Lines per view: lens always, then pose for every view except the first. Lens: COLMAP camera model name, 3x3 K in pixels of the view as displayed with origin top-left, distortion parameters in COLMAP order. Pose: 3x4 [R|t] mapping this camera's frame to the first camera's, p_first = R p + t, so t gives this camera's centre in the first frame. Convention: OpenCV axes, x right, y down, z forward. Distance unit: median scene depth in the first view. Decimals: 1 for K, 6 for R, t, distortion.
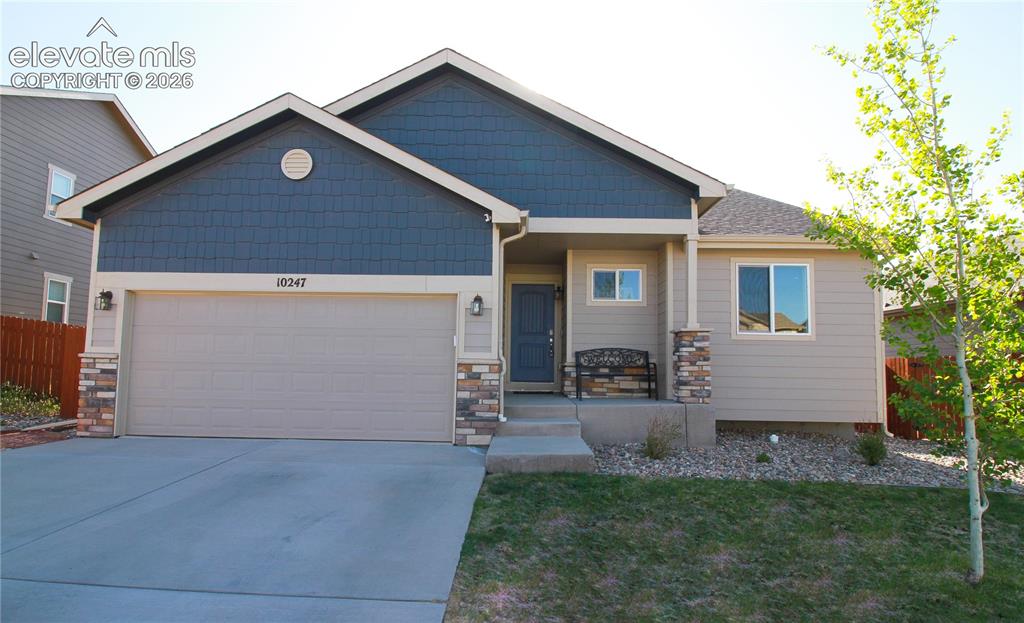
lens RADIAL K [[487.3, 0, 512.0], [0, 487.3, 311.5], [0, 0, 1]] dist [-0.000013, -0.000005]
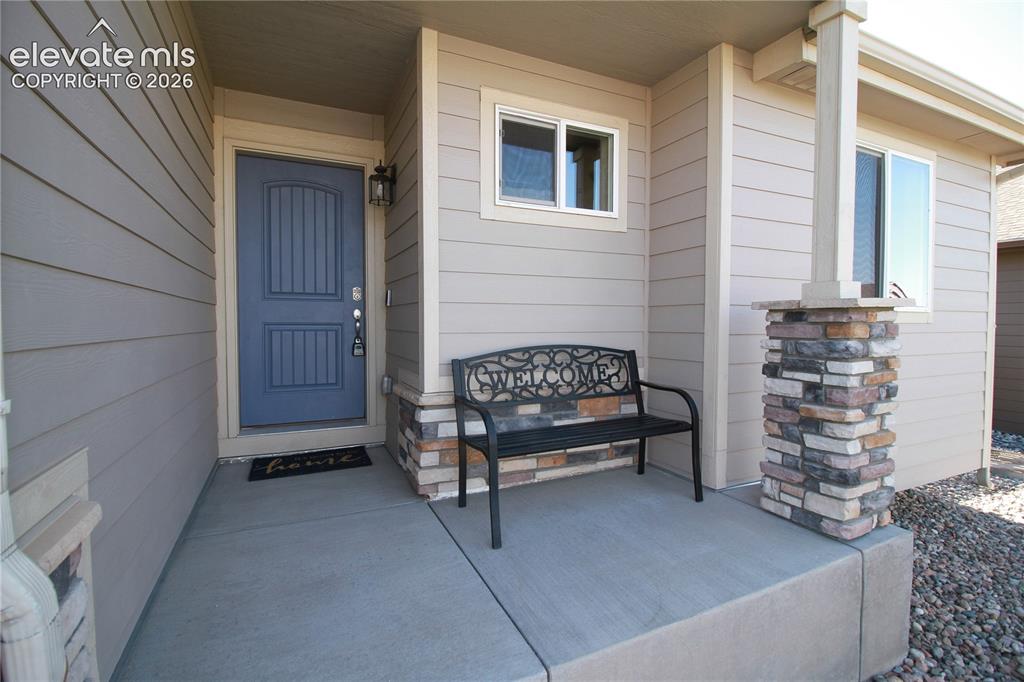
lens RADIAL K [[472.8, 0, 512.0], [0, 472.8, 341.0], [0, 0, 1]] dist [0.001186, -0.000205]
pose [[0.897139, -0.031298, 0.440639, 0.028769], [-0.040536, 0.987446, 0.152666, 0.021318], [-0.439886, -0.154825, 0.884607, 0.712339]]
